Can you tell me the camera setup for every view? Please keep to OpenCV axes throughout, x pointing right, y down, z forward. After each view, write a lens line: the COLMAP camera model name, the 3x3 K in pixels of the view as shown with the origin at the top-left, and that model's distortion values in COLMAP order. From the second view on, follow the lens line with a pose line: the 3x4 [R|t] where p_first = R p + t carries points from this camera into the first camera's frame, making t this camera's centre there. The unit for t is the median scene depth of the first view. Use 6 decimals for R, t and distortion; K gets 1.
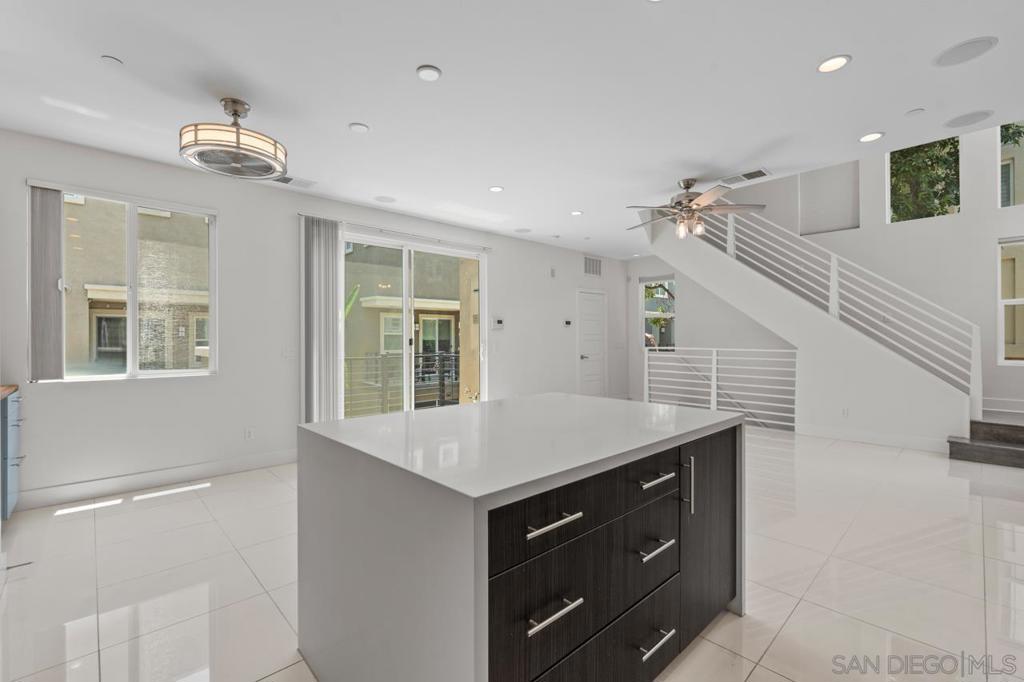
lens RADIAL K [[449.6, 0, 505.0], [0, 449.6, 340.1], [0, 0, 1]] dist [-0.007636, 0.002640]
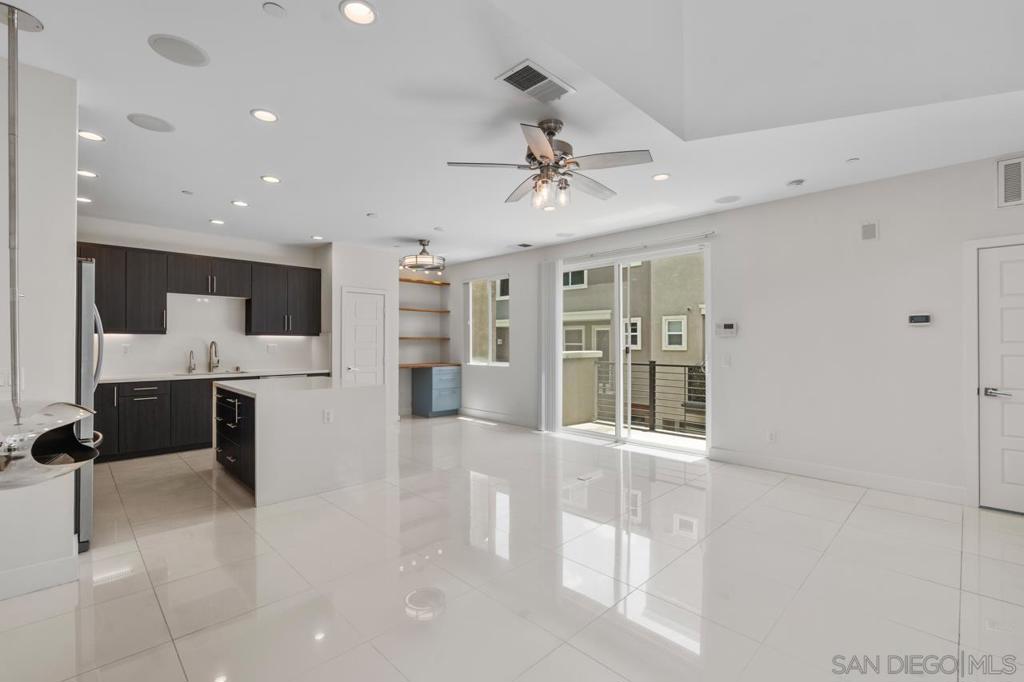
lens RADIAL K [[449.6, 0, 512.2], [0, 449.6, 339.7], [0, 0, 1]] dist [-0.007636, 0.002640]
pose [[0.029870, -0.004169, -0.999545, 0.750215], [-0.003404, 0.999985, -0.004273, -0.014317], [0.999548, 0.003530, 0.029855, 0.633116]]
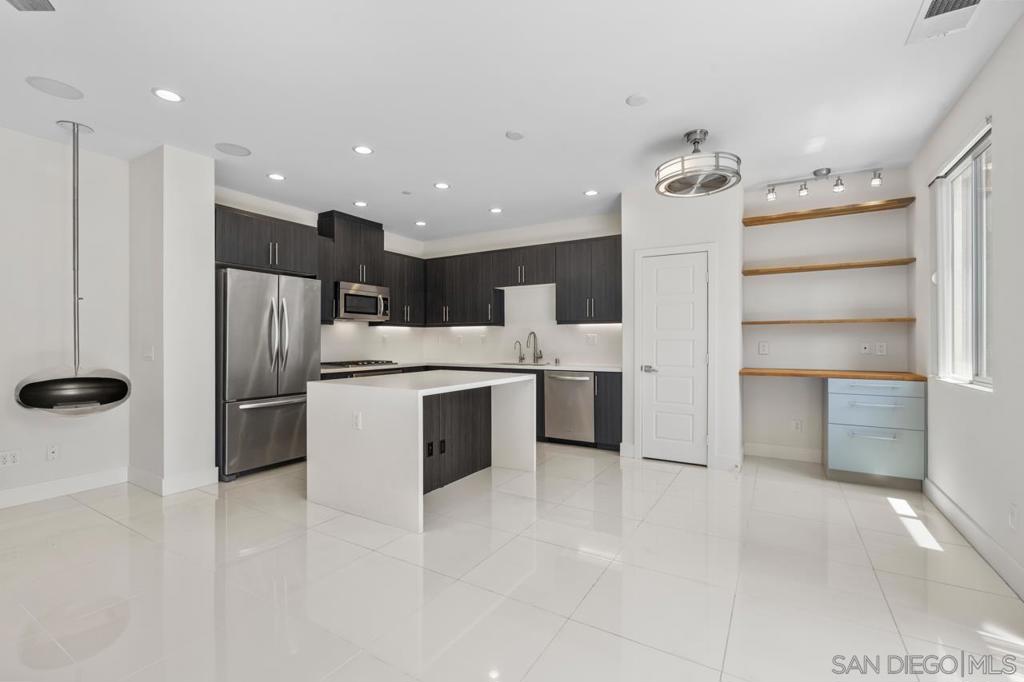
lens RADIAL K [[449.6, 0, 510.3], [0, 449.6, 337.9], [0, 0, 1]] dist [-0.007636, 0.002640]
pose [[-0.962186, 0.003150, -0.272376, 0.085928], [0.003994, 0.999989, -0.002545, 0.001862], [0.272365, -0.003537, -0.962187, 0.919613]]
